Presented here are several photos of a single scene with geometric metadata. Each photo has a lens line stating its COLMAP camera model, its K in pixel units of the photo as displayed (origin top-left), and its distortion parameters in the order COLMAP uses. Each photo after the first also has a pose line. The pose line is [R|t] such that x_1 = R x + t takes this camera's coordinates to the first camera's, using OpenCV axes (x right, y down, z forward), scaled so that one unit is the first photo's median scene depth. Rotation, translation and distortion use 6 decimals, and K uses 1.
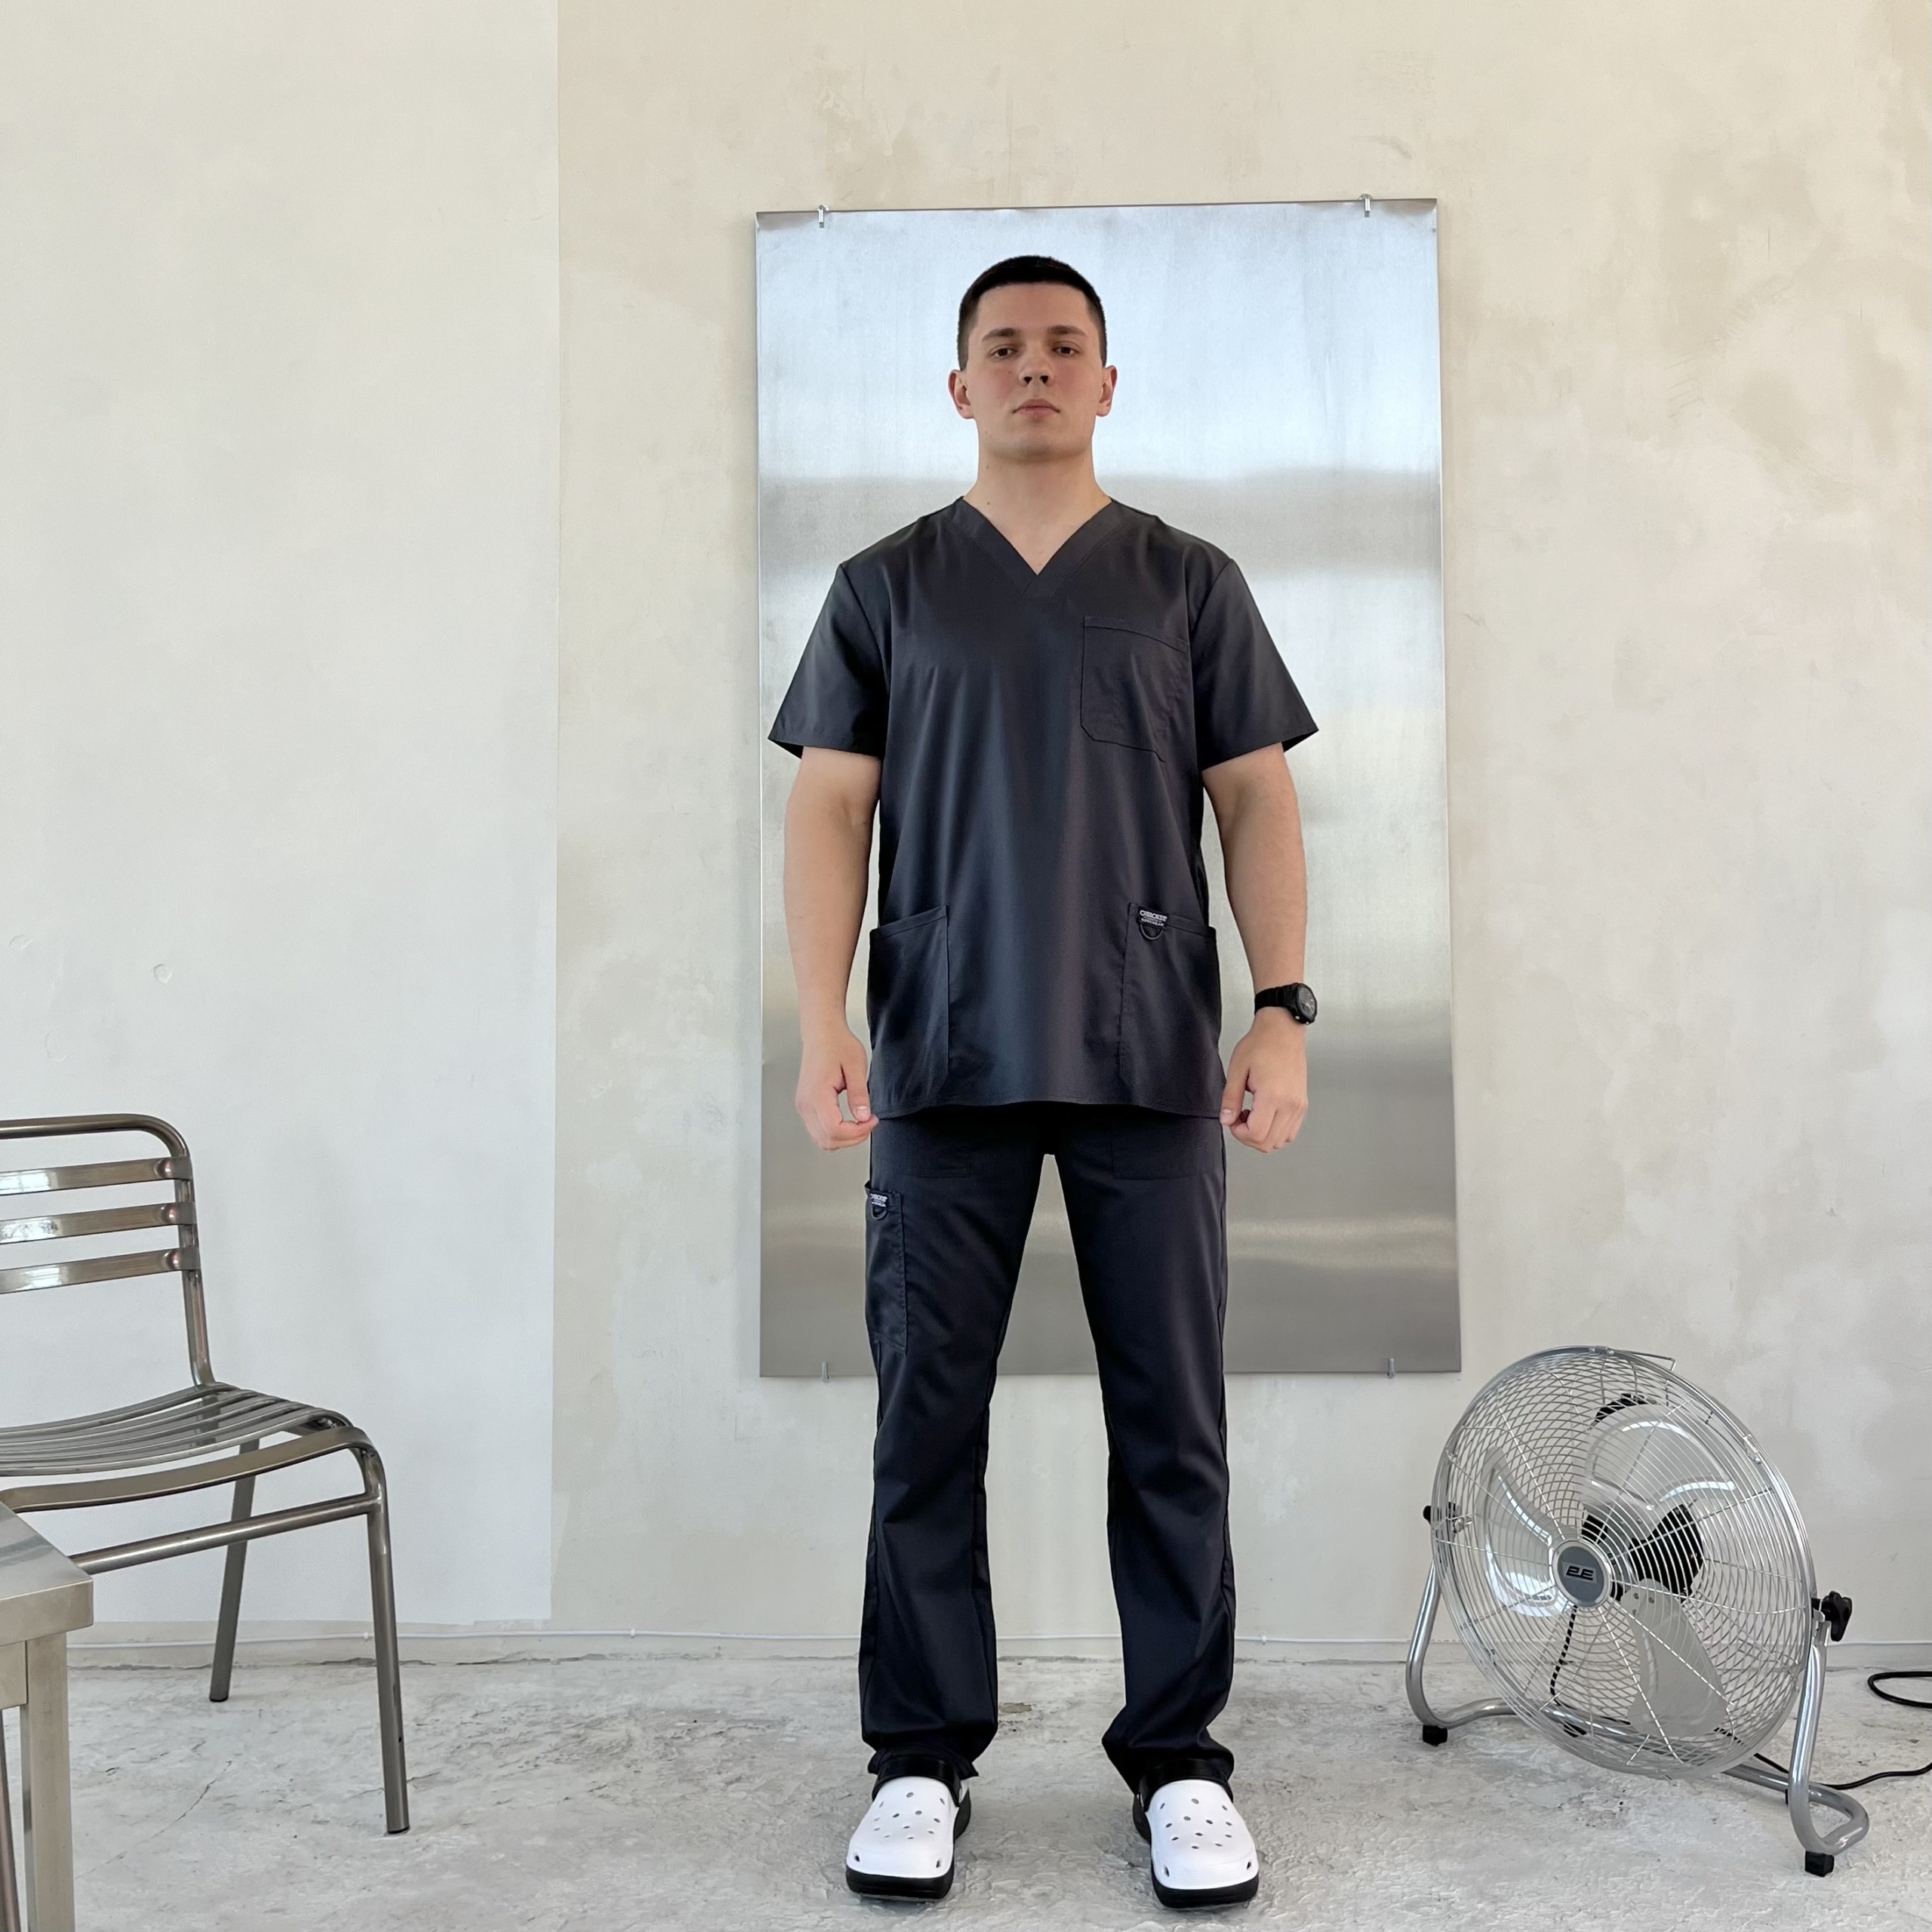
lens RADIAL K [[2077.2, 0, 1052.7], [0, 2077.2, 890.8], [0, 0, 1]] dist [0.016393, 0.000000]
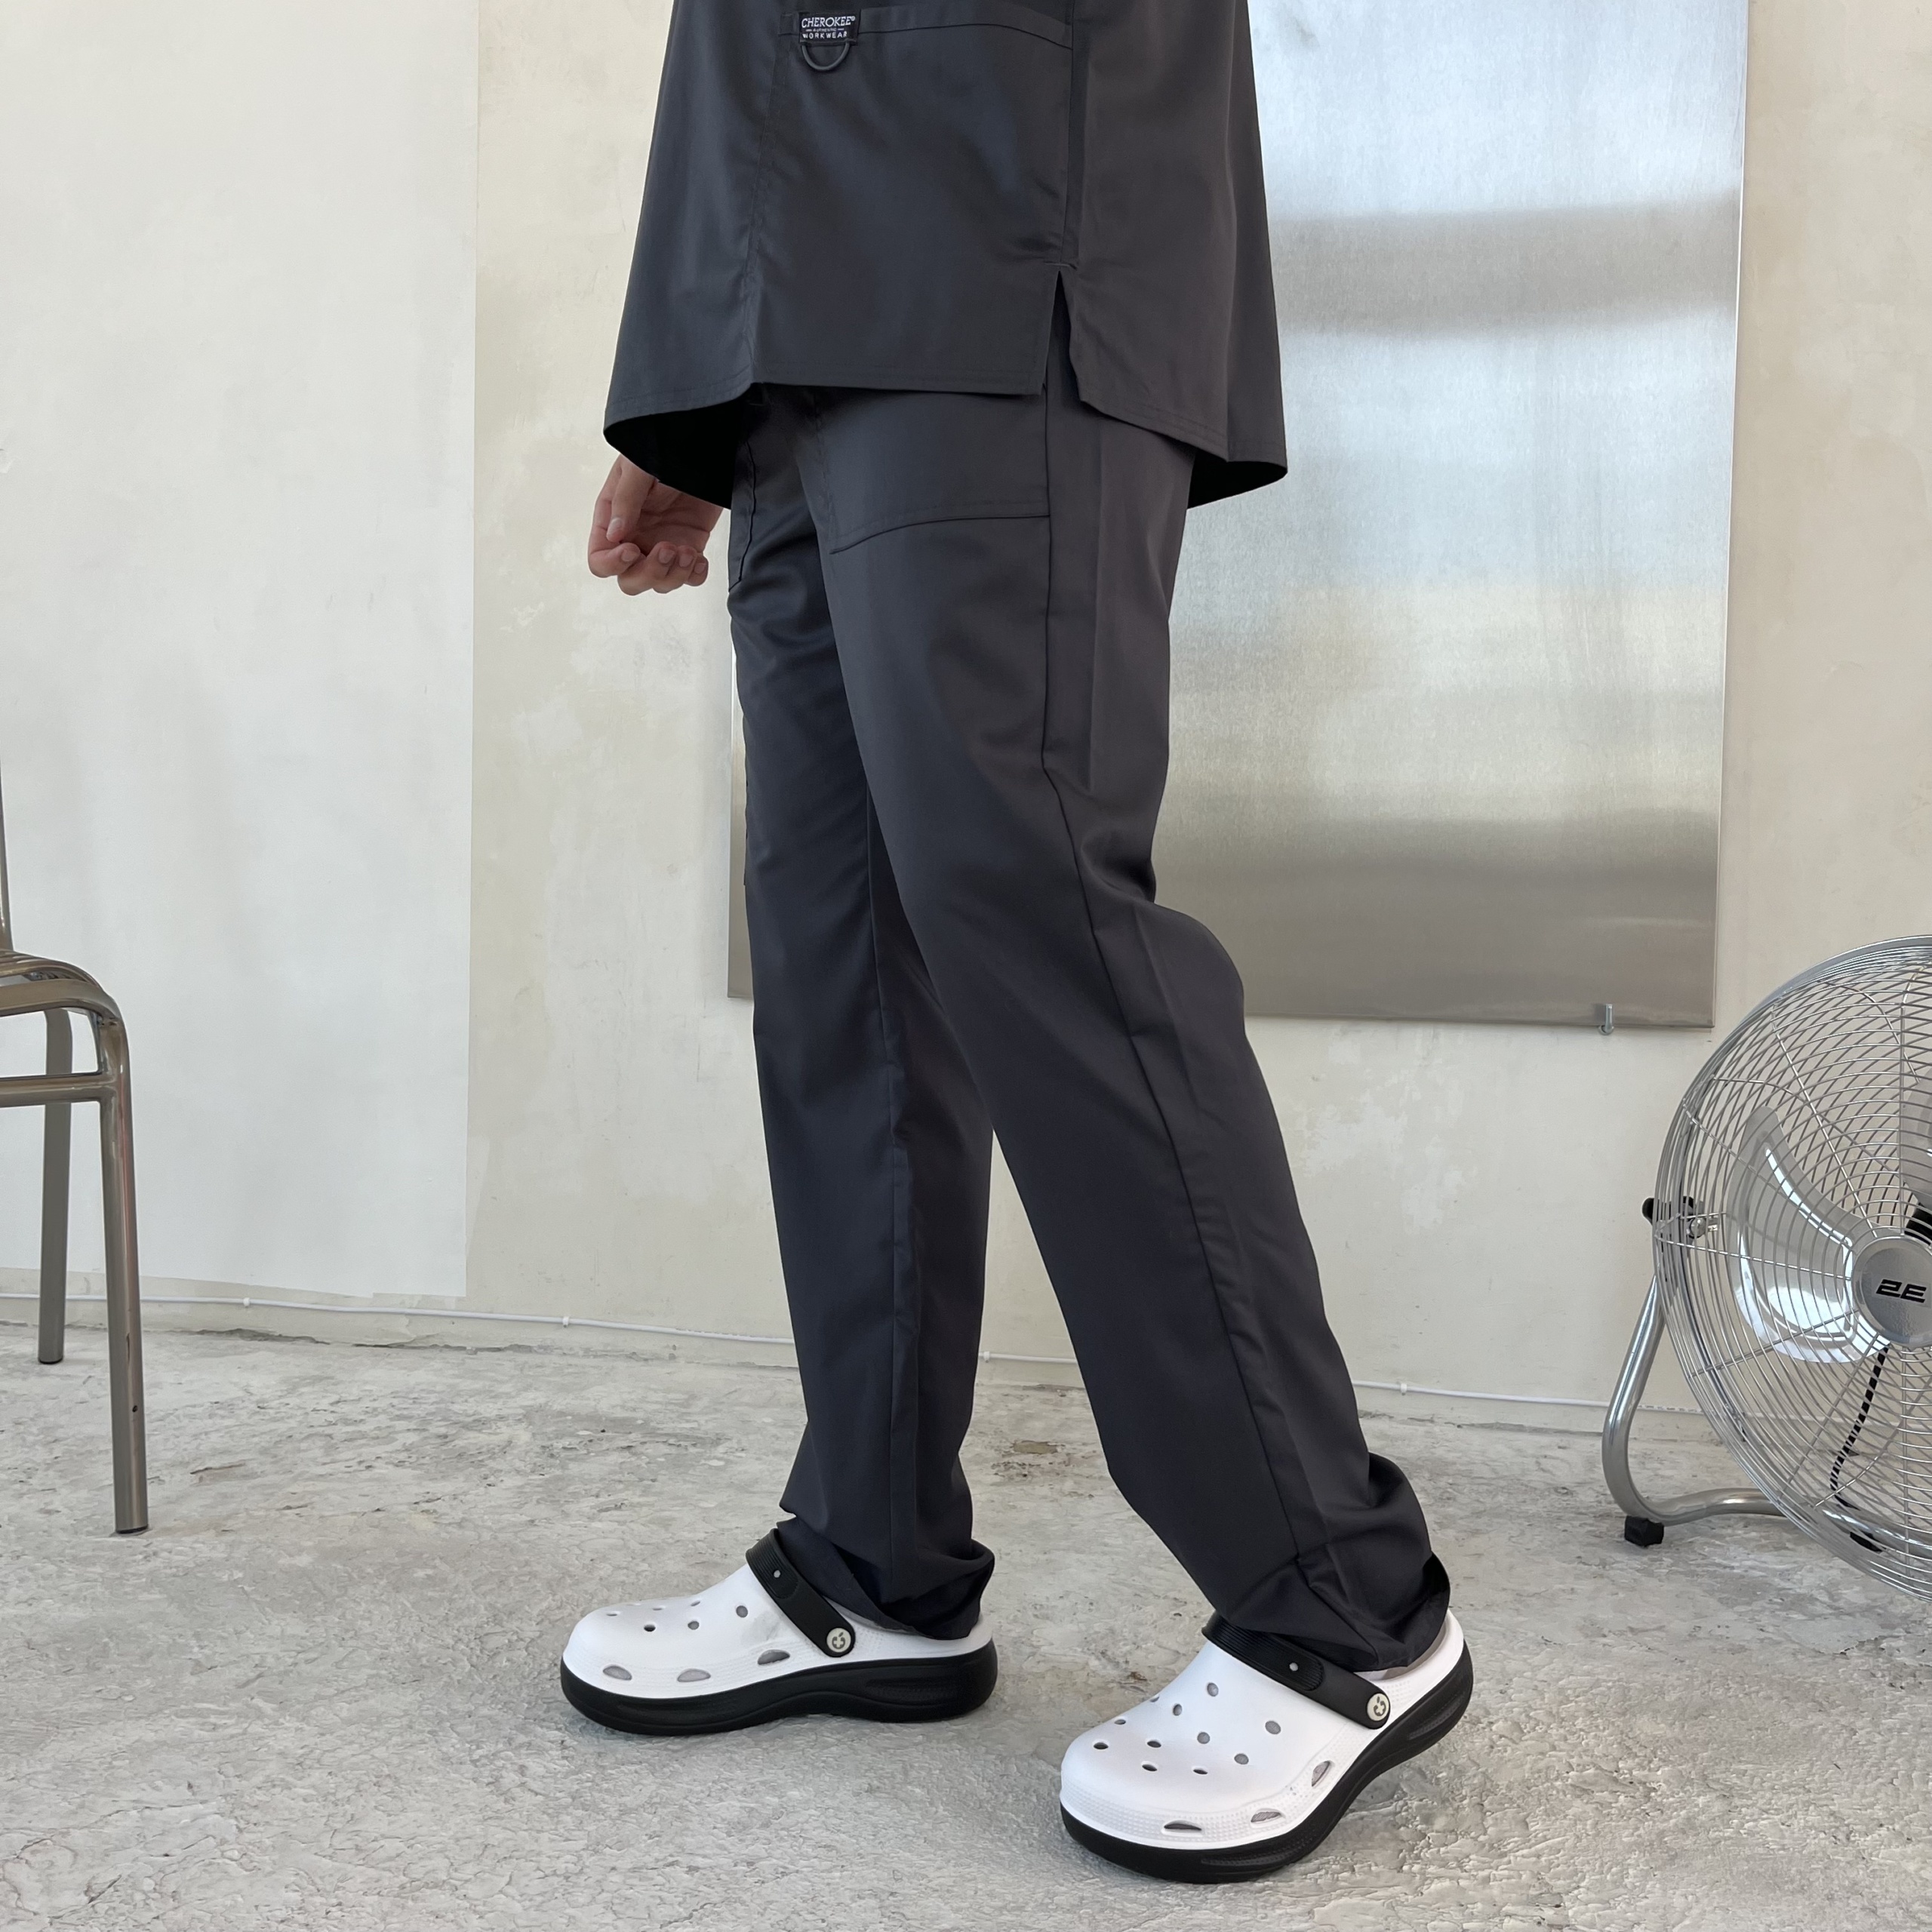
lens RADIAL K [[1947.7, 0, 984.5], [0, 1947.7, 948.6], [0, 0, 1]] dist [0.015276, 0.000000]
pose [[0.985156, 0.033871, -0.168289, 0.072262], [-0.017750, 0.995185, 0.096393, 0.158172], [0.170744, -0.091975, 0.981013, 0.357306]]
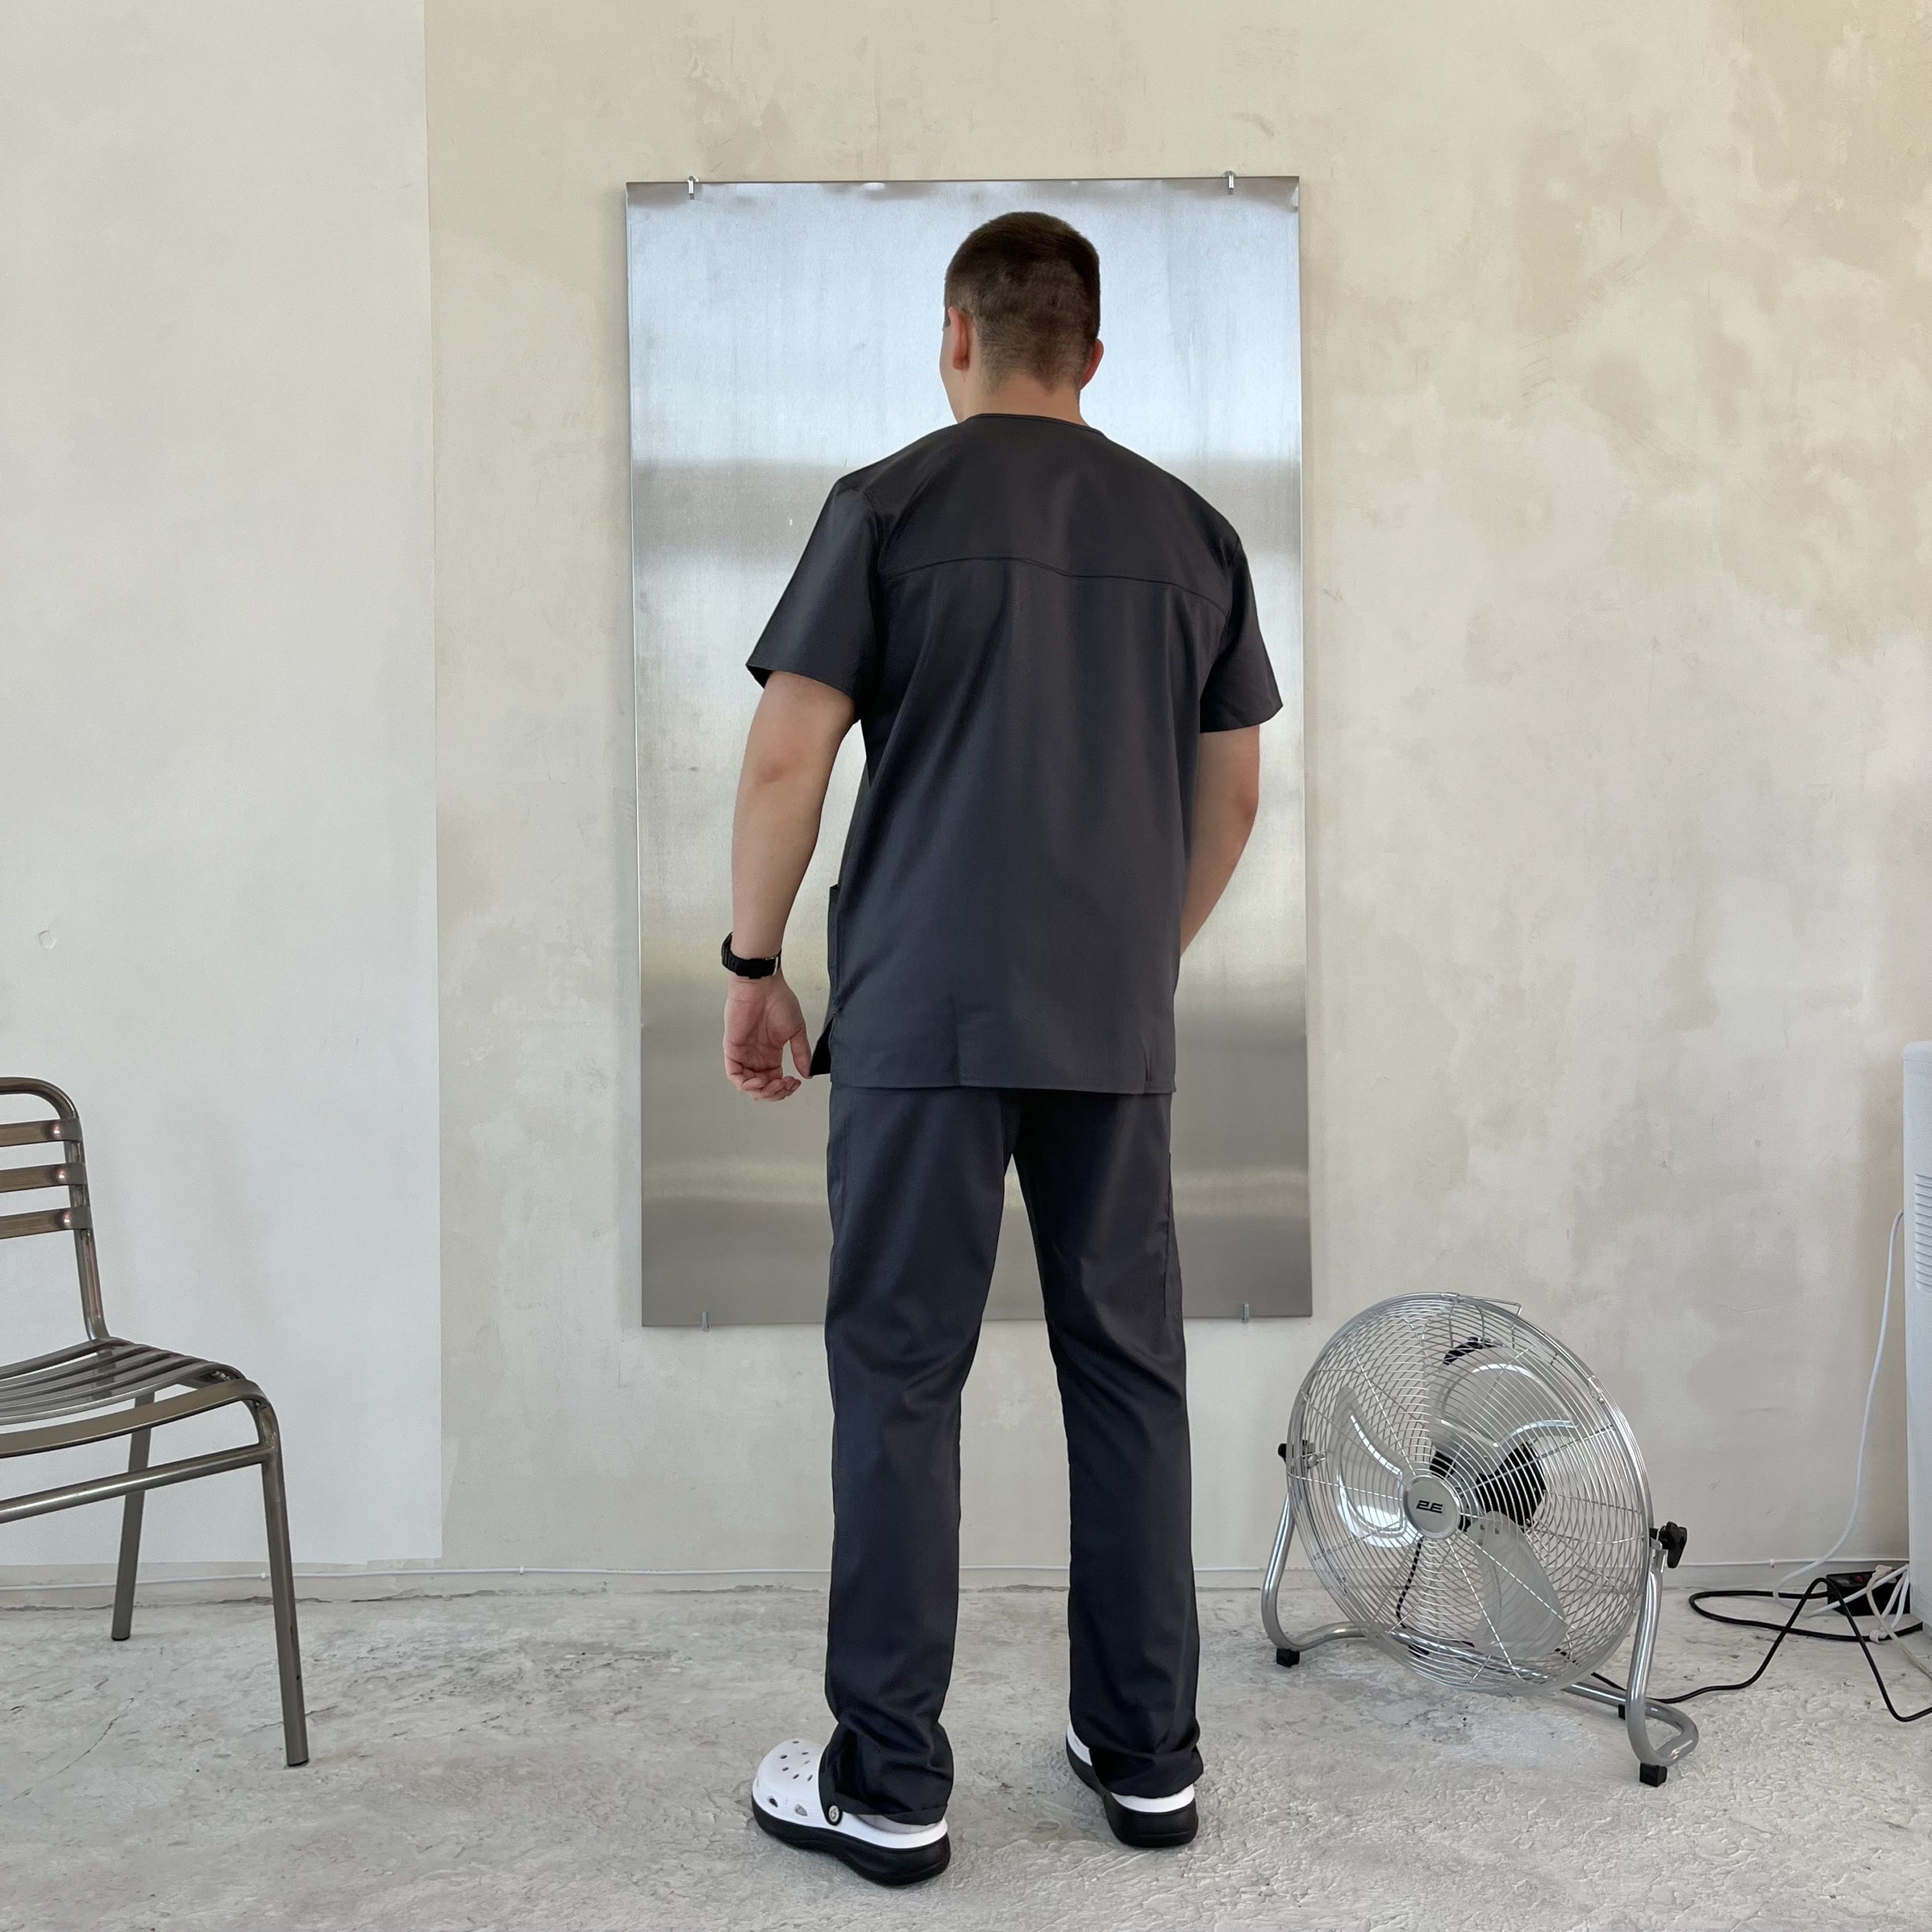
lens RADIAL K [[1947.7, 0, 965.8], [0, 1947.7, 971.5], [0, 0, 1]] dist [0.015276, 0.000000]
pose [[0.999479, -0.002197, 0.032200, -0.010627], [0.000440, 0.998514, 0.054496, 0.003663], [-0.032272, -0.054453, 0.997995, 0.035077]]
